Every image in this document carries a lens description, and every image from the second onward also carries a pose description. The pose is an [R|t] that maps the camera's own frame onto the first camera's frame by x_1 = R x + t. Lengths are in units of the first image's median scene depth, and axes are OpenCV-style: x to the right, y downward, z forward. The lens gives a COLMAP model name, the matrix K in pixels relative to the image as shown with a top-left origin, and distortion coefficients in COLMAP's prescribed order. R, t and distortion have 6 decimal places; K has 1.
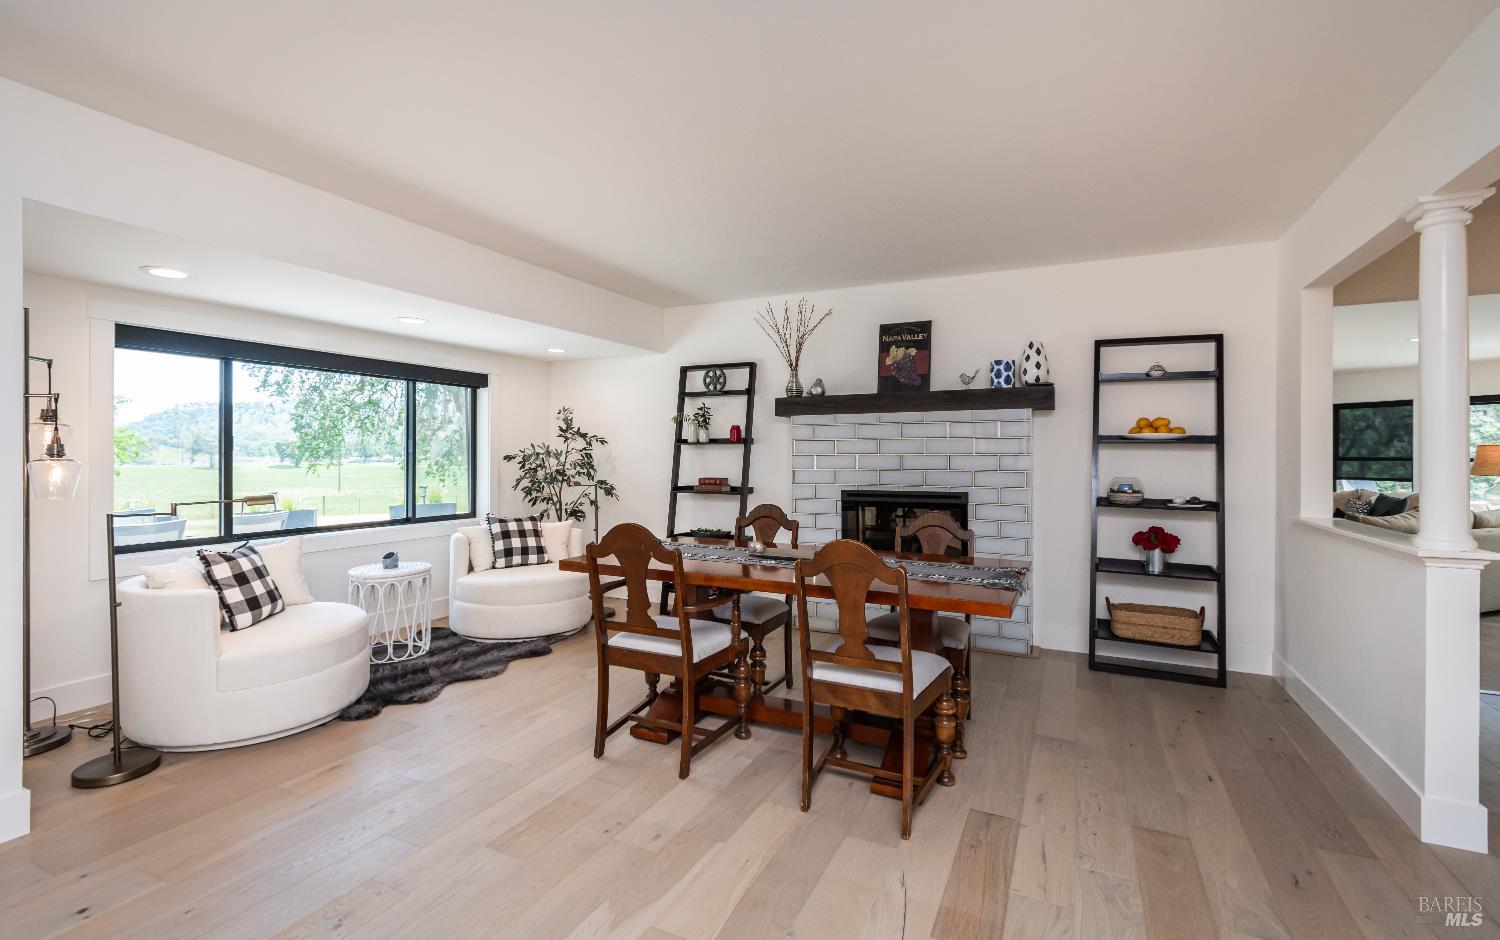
lens RADIAL K [[664.5, 0, 748.1], [0, 664.5, 456.1], [0, 0, 1]] dist [0.001434, 0.000056]
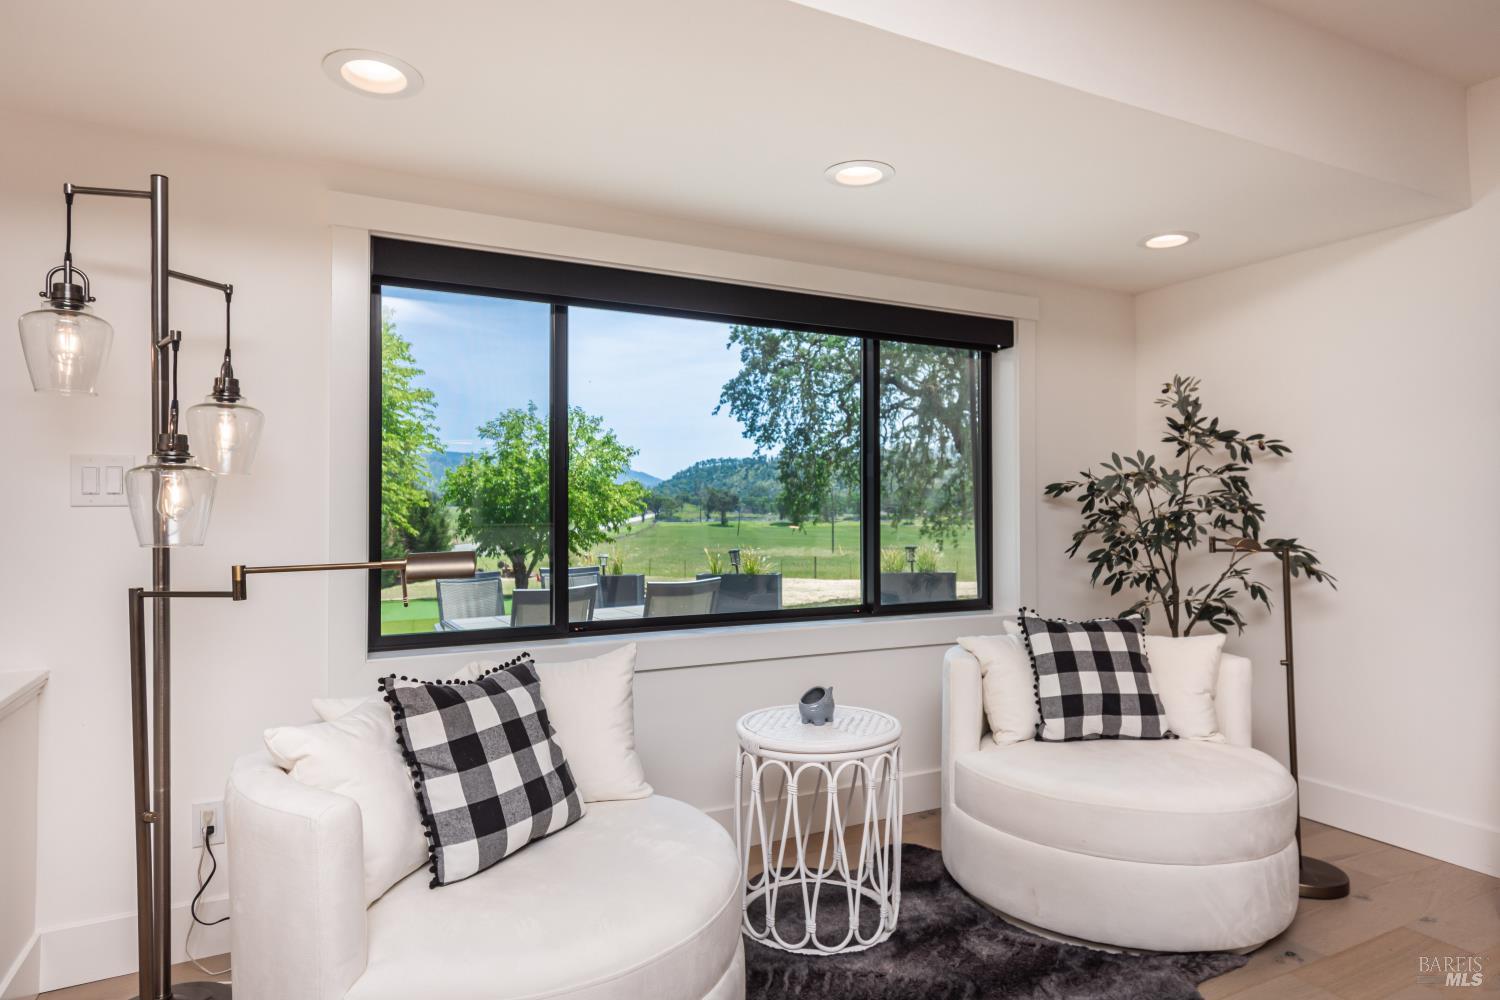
lens RADIAL K [[815.9, 0, 750.0], [0, 815.9, 500.0], [0, 0, 1]] dist [0.000791, 0.000056]
pose [[0.789208, -0.013553, -0.613976, -0.183756], [0.002825, 0.999826, -0.018439, 0.022095], [0.614119, 0.012818, 0.789109, 0.421797]]
